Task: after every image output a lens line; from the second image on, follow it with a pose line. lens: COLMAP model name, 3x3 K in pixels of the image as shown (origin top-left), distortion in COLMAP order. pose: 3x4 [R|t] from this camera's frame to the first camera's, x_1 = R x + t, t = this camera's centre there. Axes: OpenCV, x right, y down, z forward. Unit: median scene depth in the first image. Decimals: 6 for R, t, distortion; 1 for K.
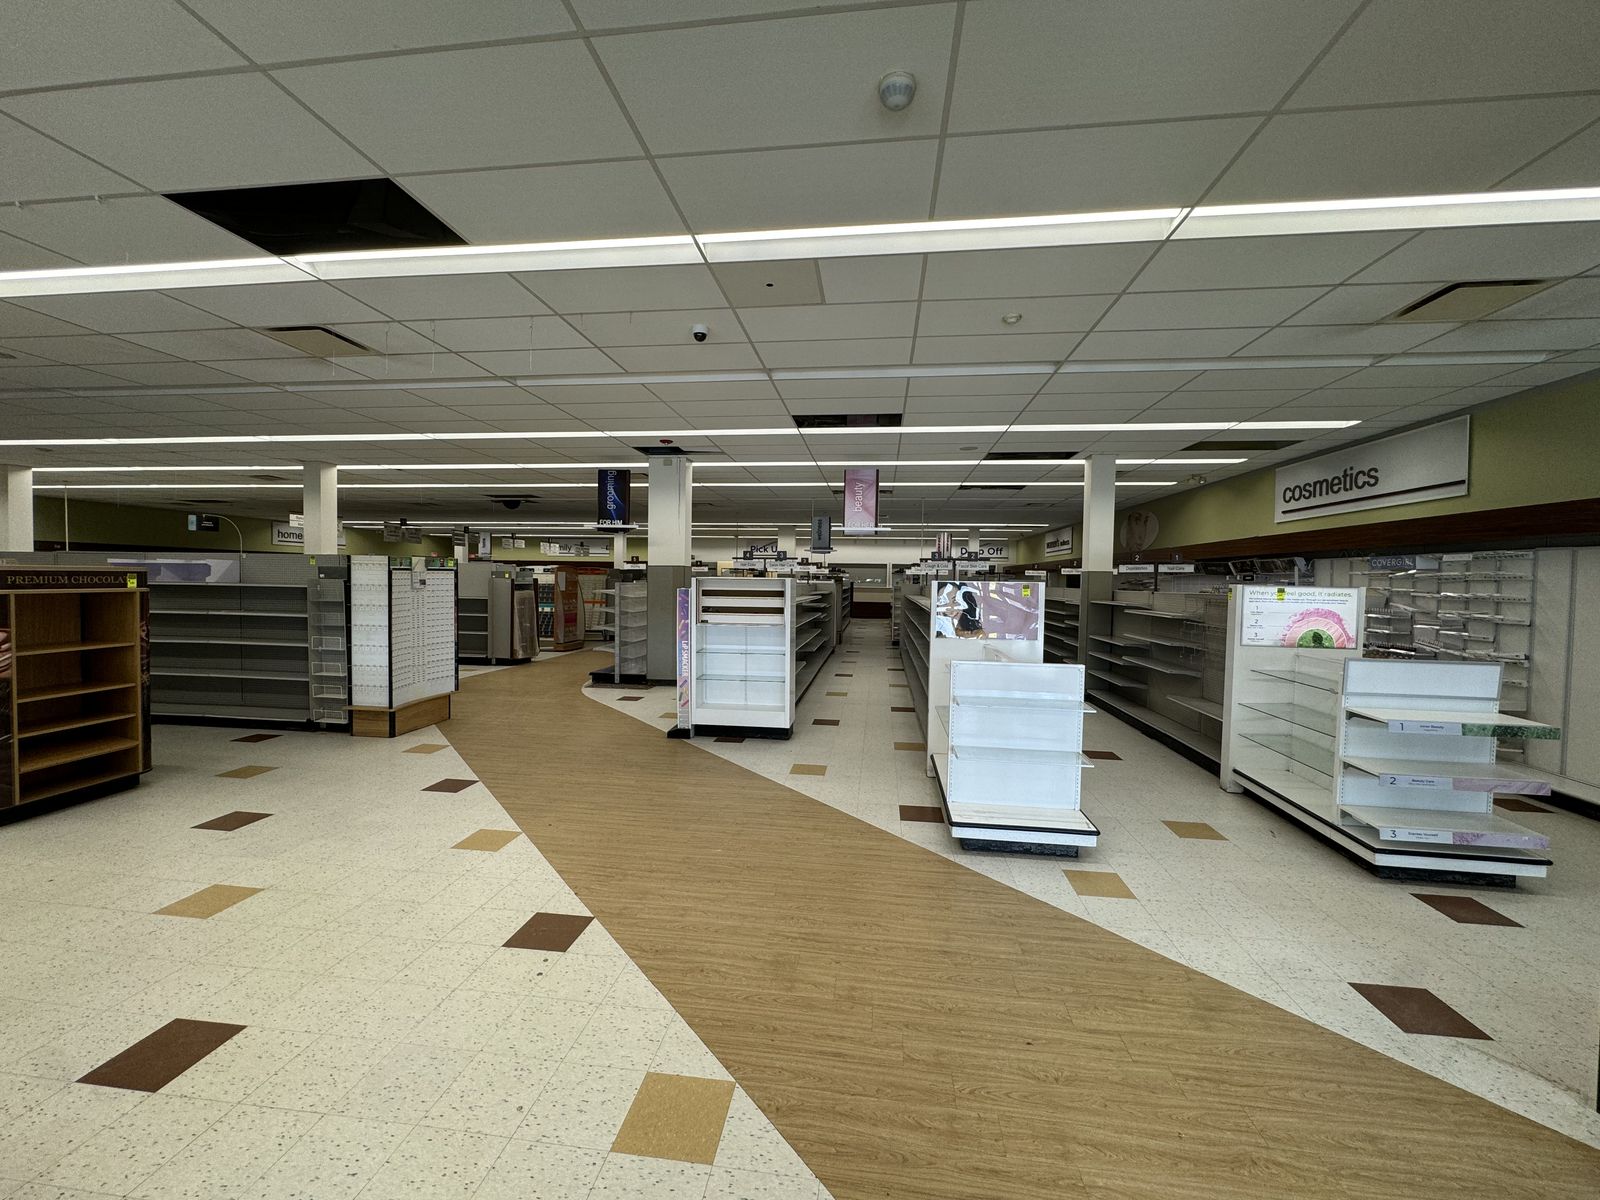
lens RADIAL K [[638.1, 0, 801.5], [0, 638.1, 600.9], [0, 0, 1]] dist [-0.001167, -0.000631]
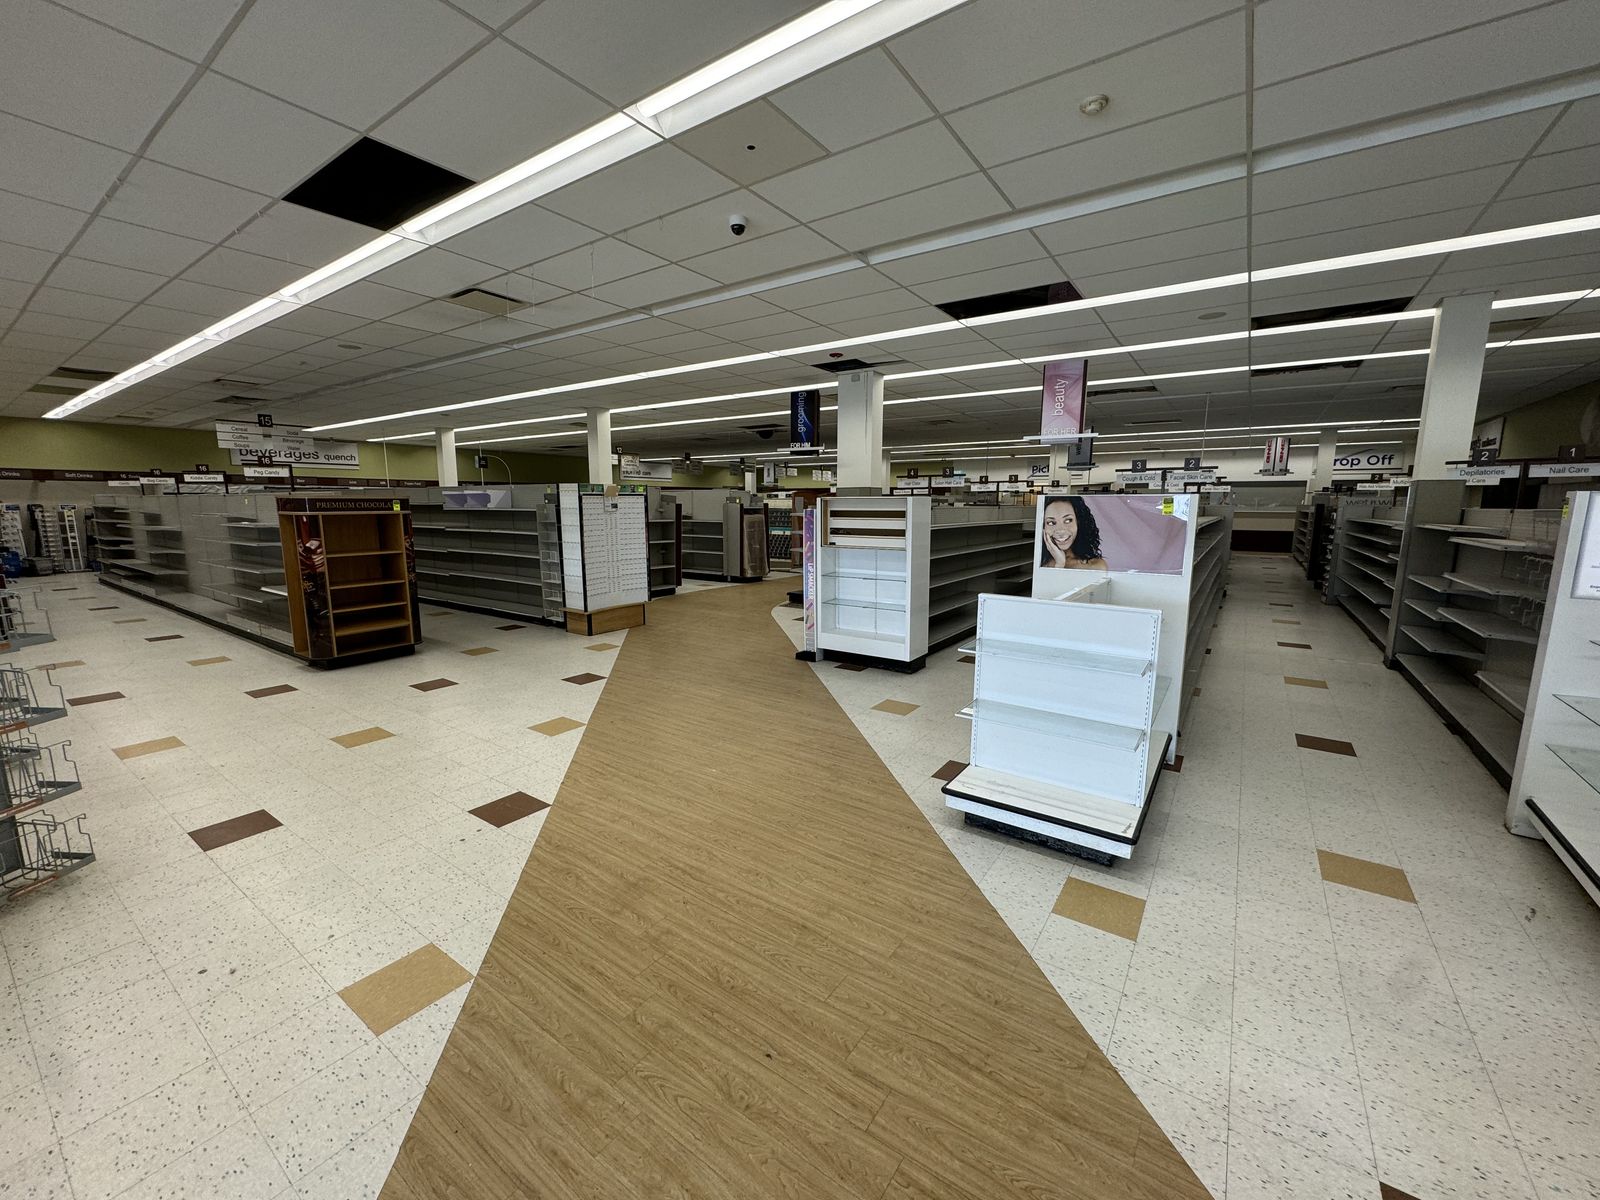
lens RADIAL K [[638.1, 0, 798.4], [0, 638.1, 600.8], [0, 0, 1]] dist [-0.001167, -0.000631]
pose [[0.884631, 0.057825, -0.462693, 0.301412], [-0.004947, 0.993389, 0.114690, 0.008823], [0.466266, -0.099170, 0.879068, 0.146682]]
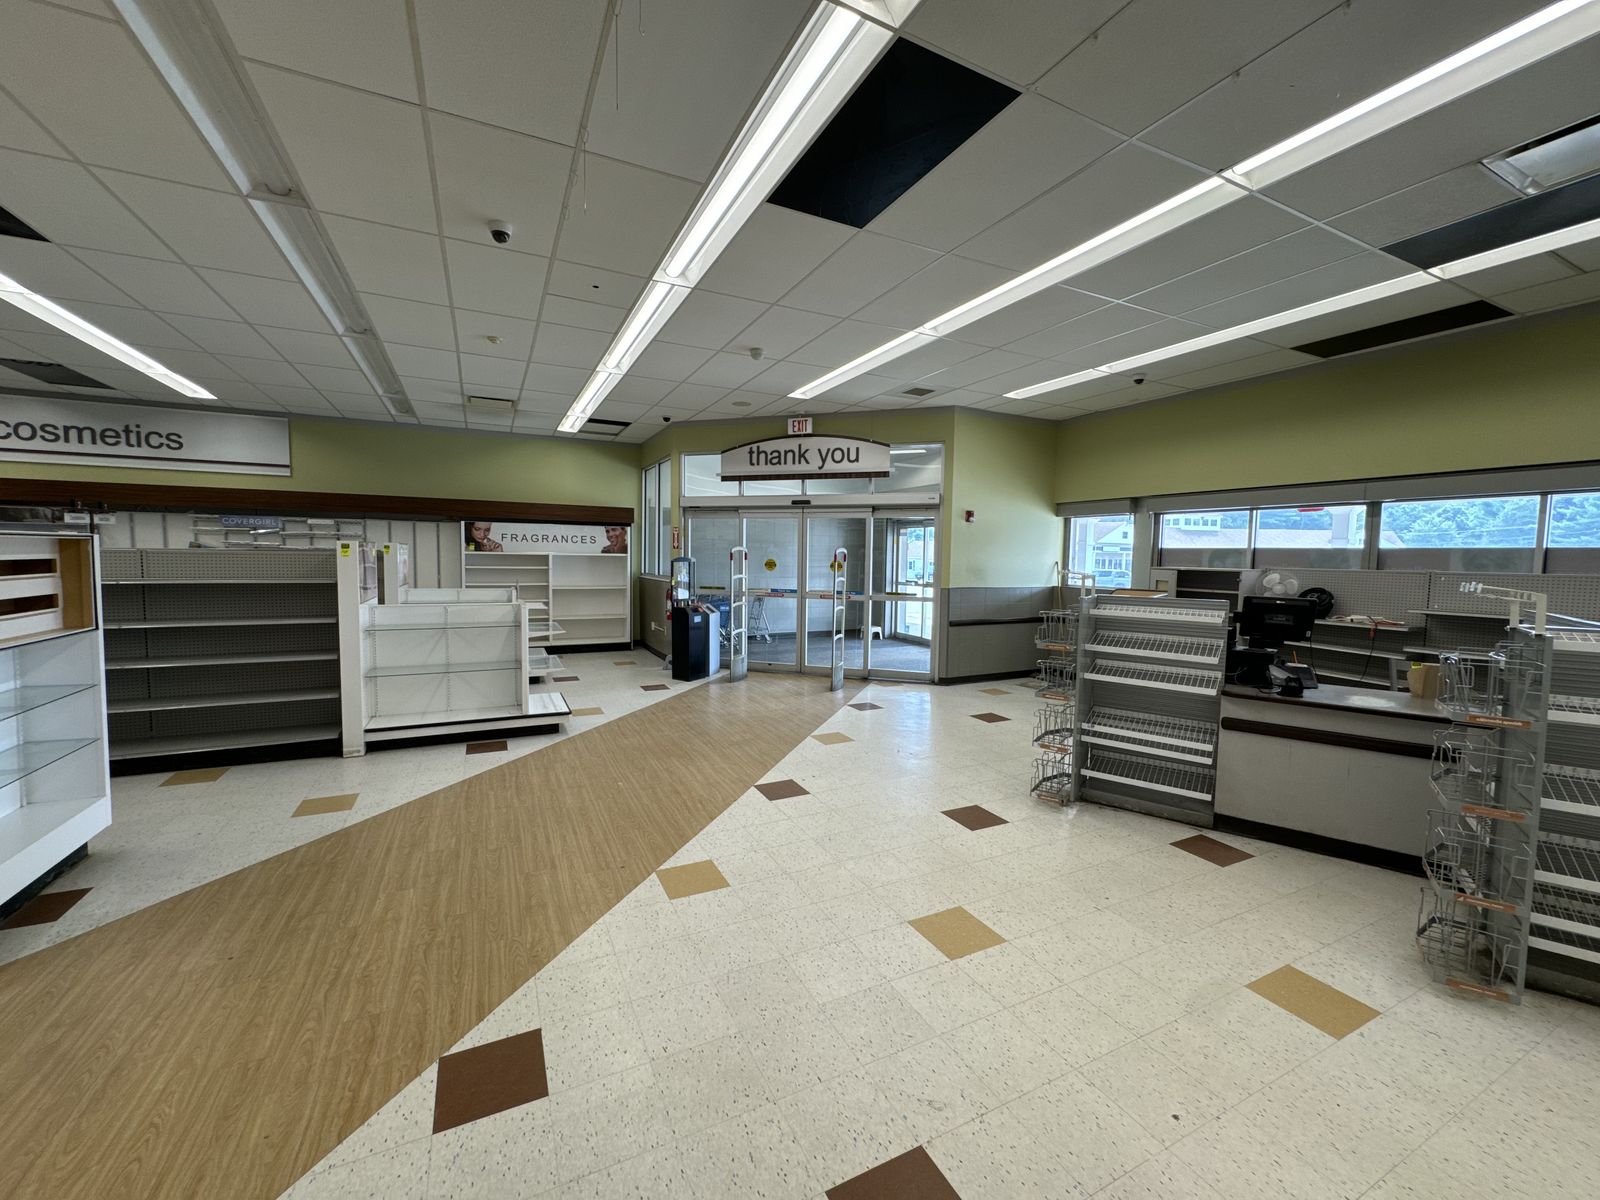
lens RADIAL K [[638.1, 0, 795.4], [0, 638.1, 594.5], [0, 0, 1]] dist [-0.001167, -0.000631]
pose [[-0.546077, -0.077382, 0.834153, -0.855150], [0.003196, 0.995525, 0.094444, -0.037781], [-0.837729, 0.054239, -0.543386, 0.930398]]
